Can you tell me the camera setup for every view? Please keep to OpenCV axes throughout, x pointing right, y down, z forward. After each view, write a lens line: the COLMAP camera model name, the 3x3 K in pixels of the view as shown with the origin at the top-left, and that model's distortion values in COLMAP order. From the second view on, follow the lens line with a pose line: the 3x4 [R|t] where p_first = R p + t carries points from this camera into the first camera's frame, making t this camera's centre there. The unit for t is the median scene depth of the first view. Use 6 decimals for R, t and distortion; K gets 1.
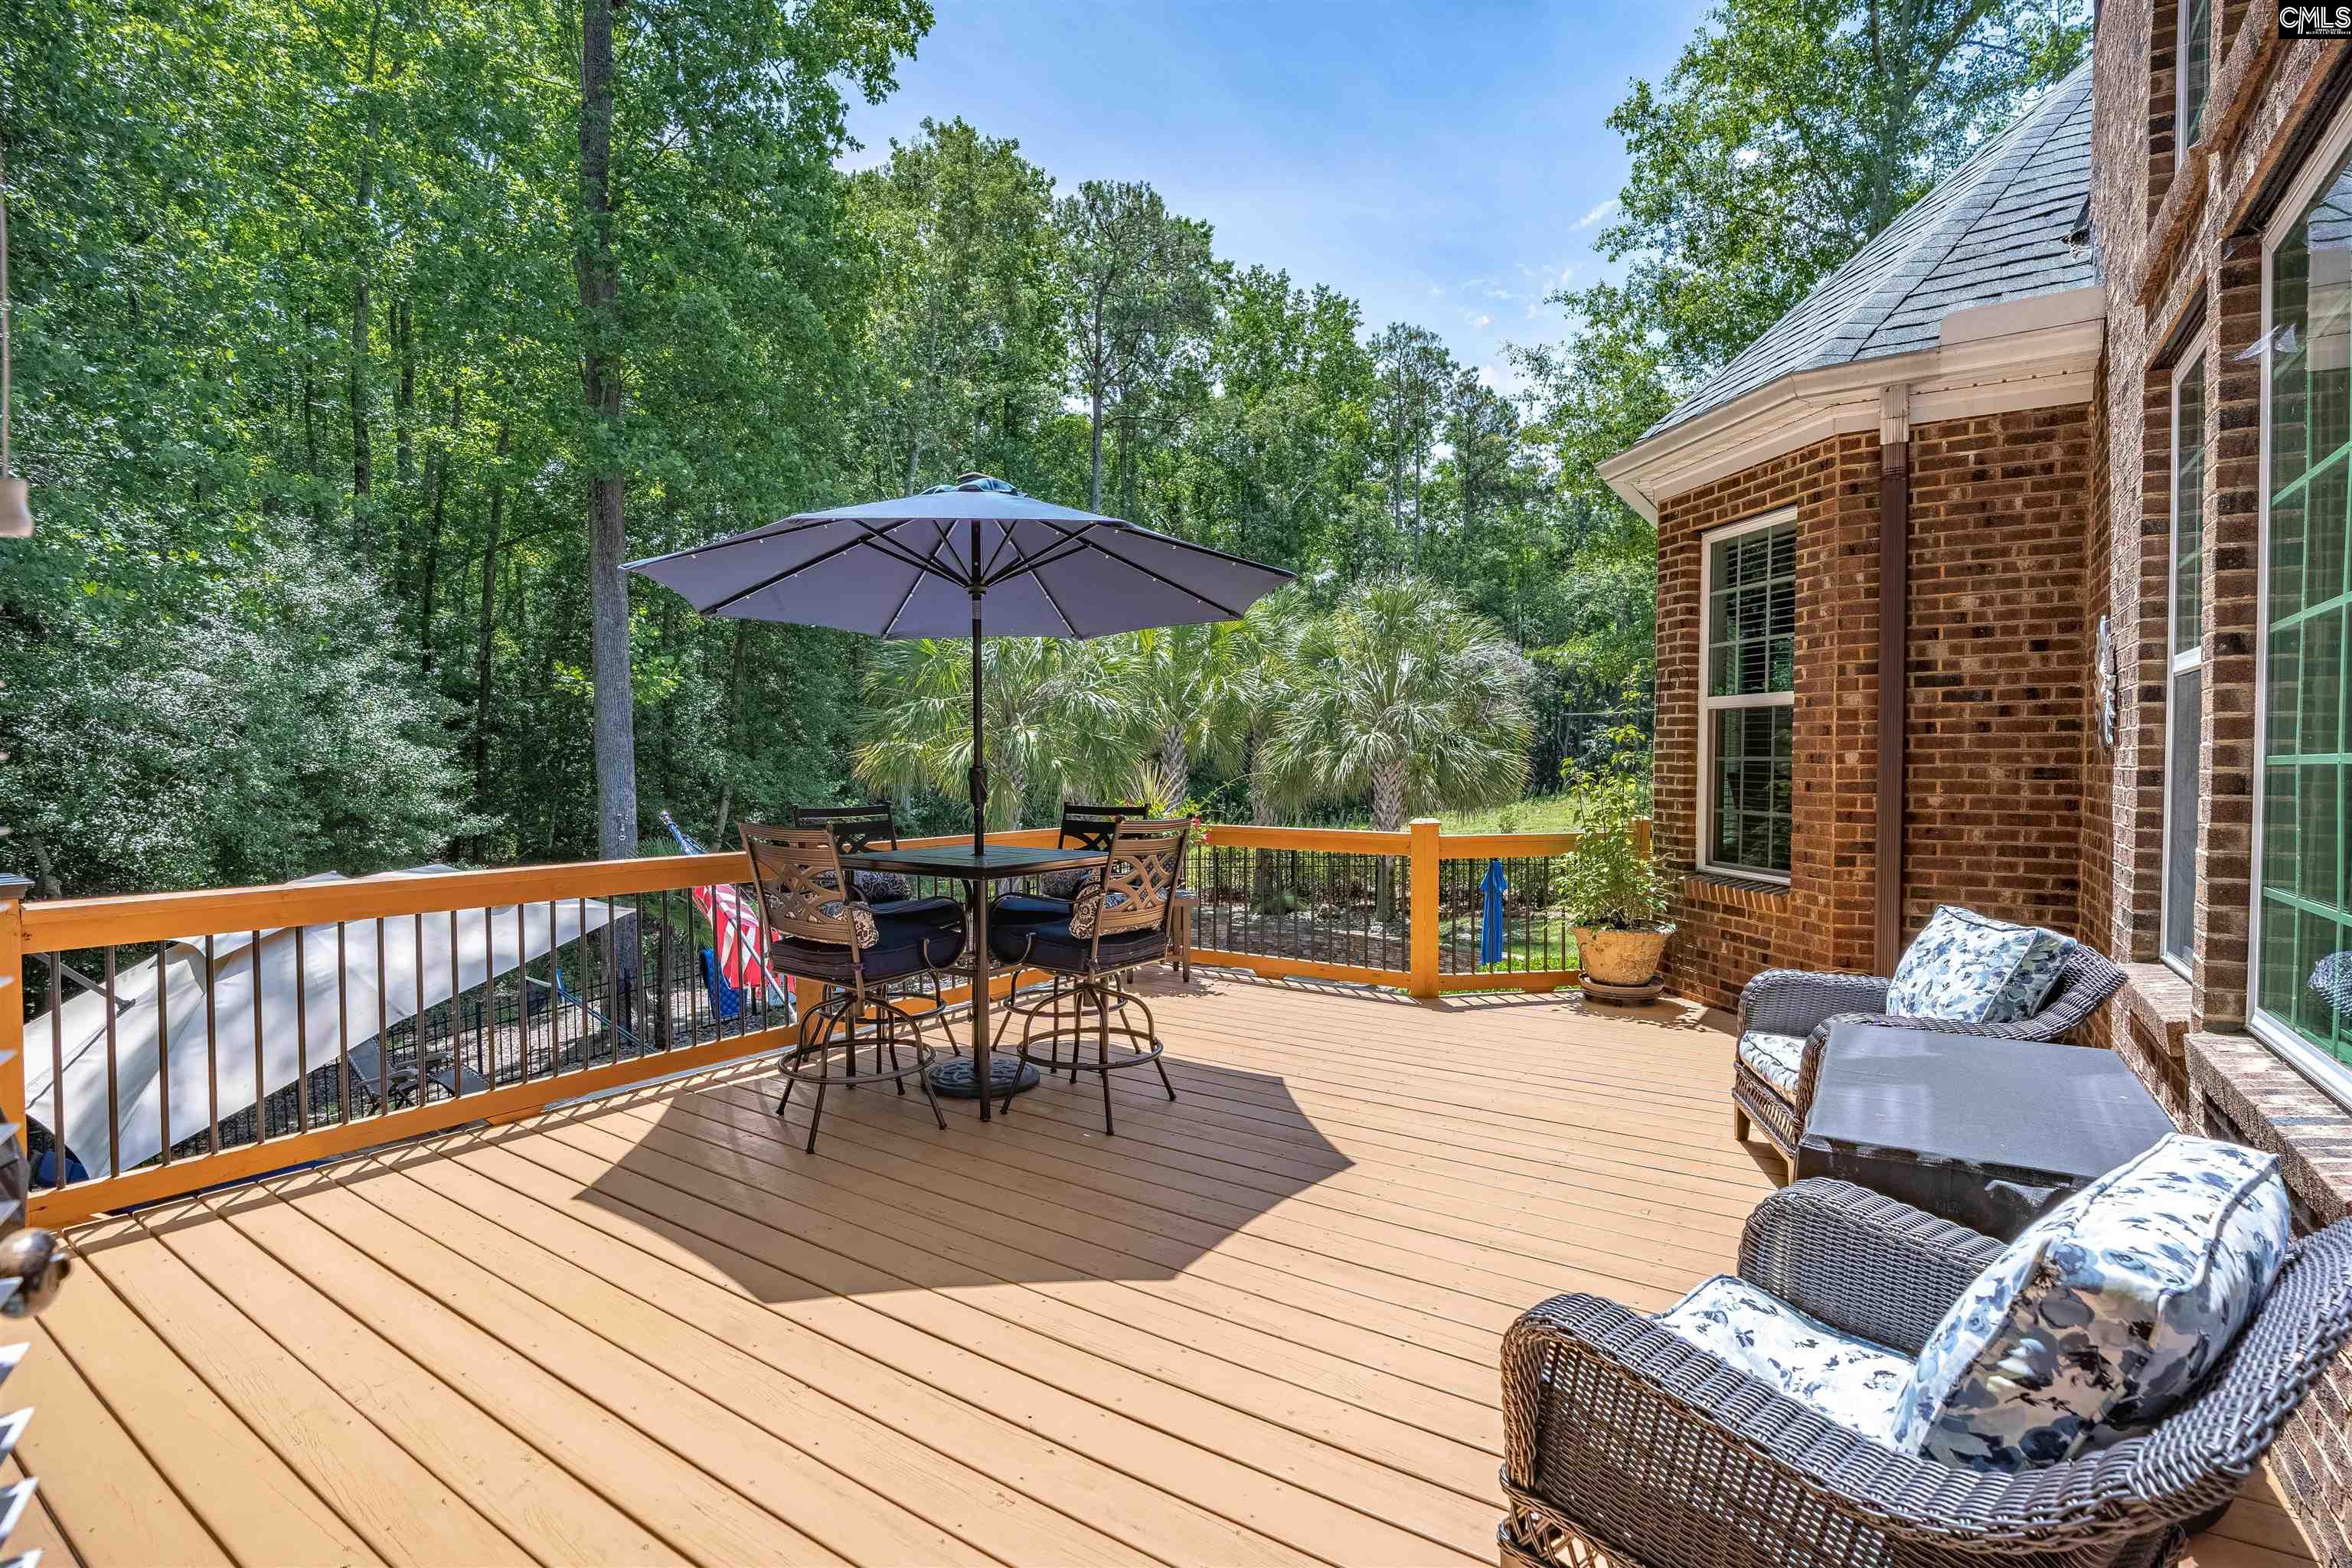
lens RADIAL K [[1108.4, 0, 1167.8], [0, 1108.4, 779.6], [0, 0, 1]] dist [-0.004280, -0.001577]
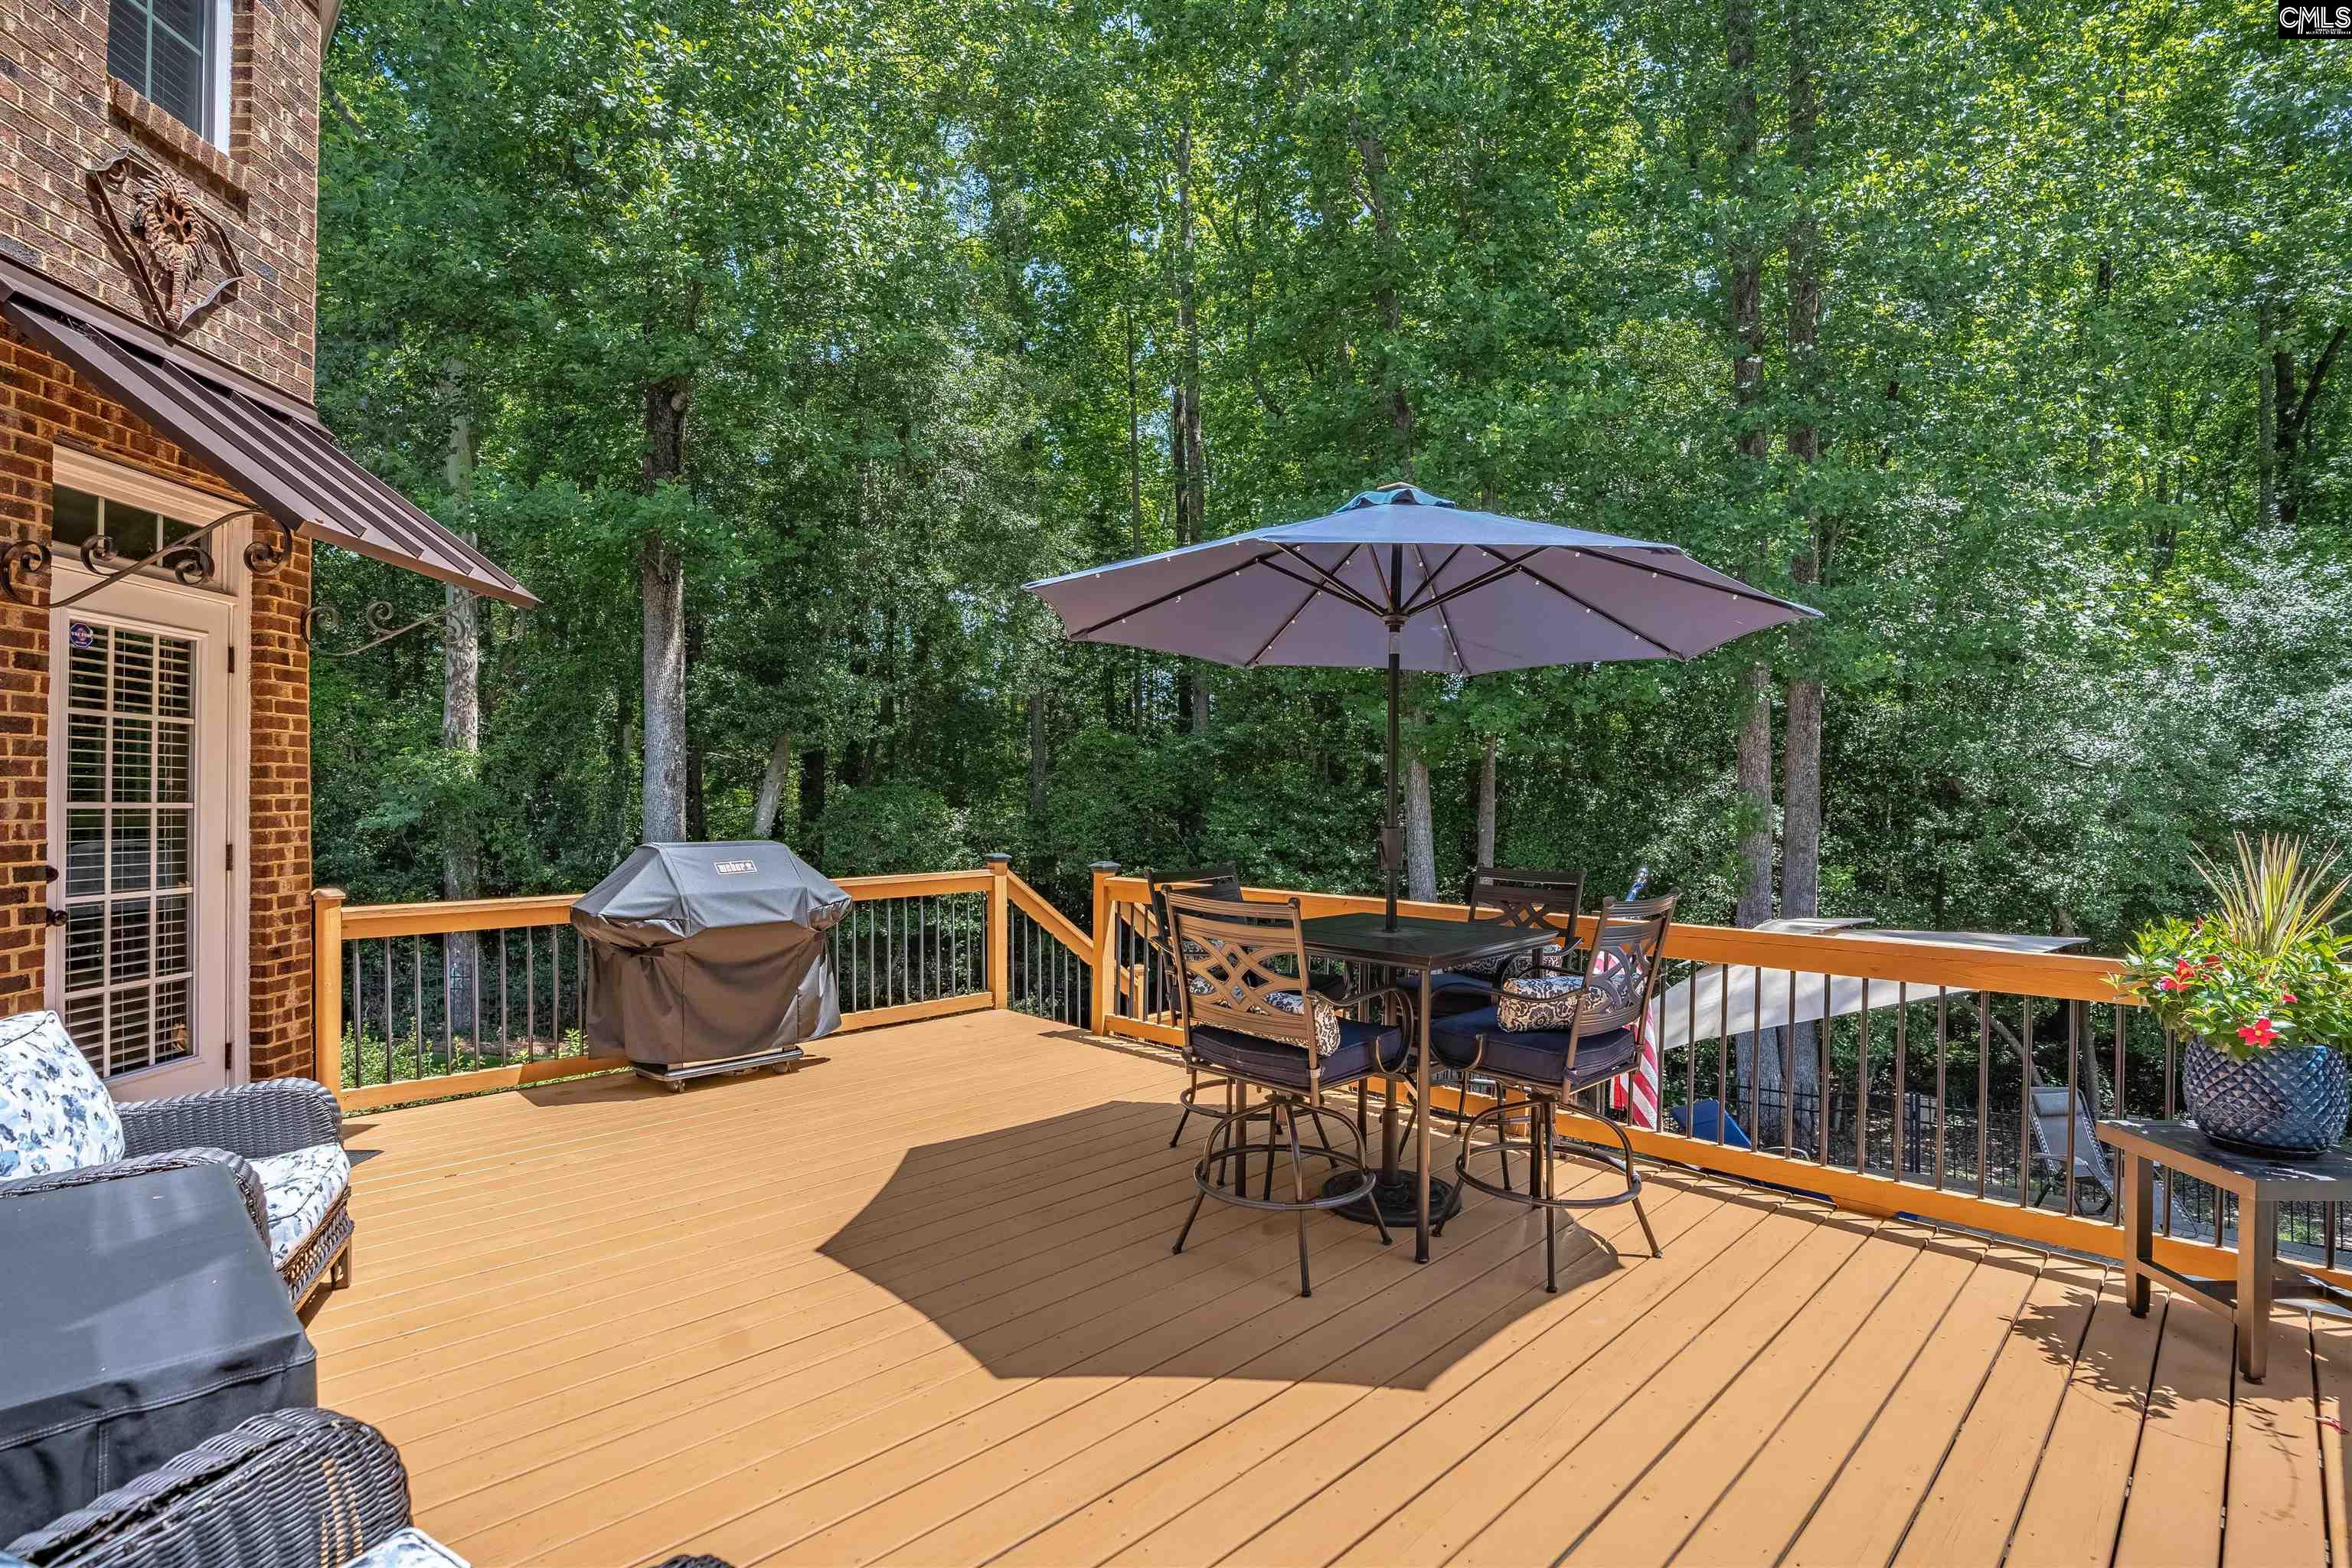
lens RADIAL K [[1108.4, 0, 1168.2], [0, 1108.4, 804.7], [0, 0, 1]] dist [-0.004280, -0.001577]
pose [[-0.169162, -0.006988, -0.985564, 0.430695], [-0.024847, 0.999687, -0.002823, -0.013696], [0.985275, 0.024011, -0.169282, 0.607235]]
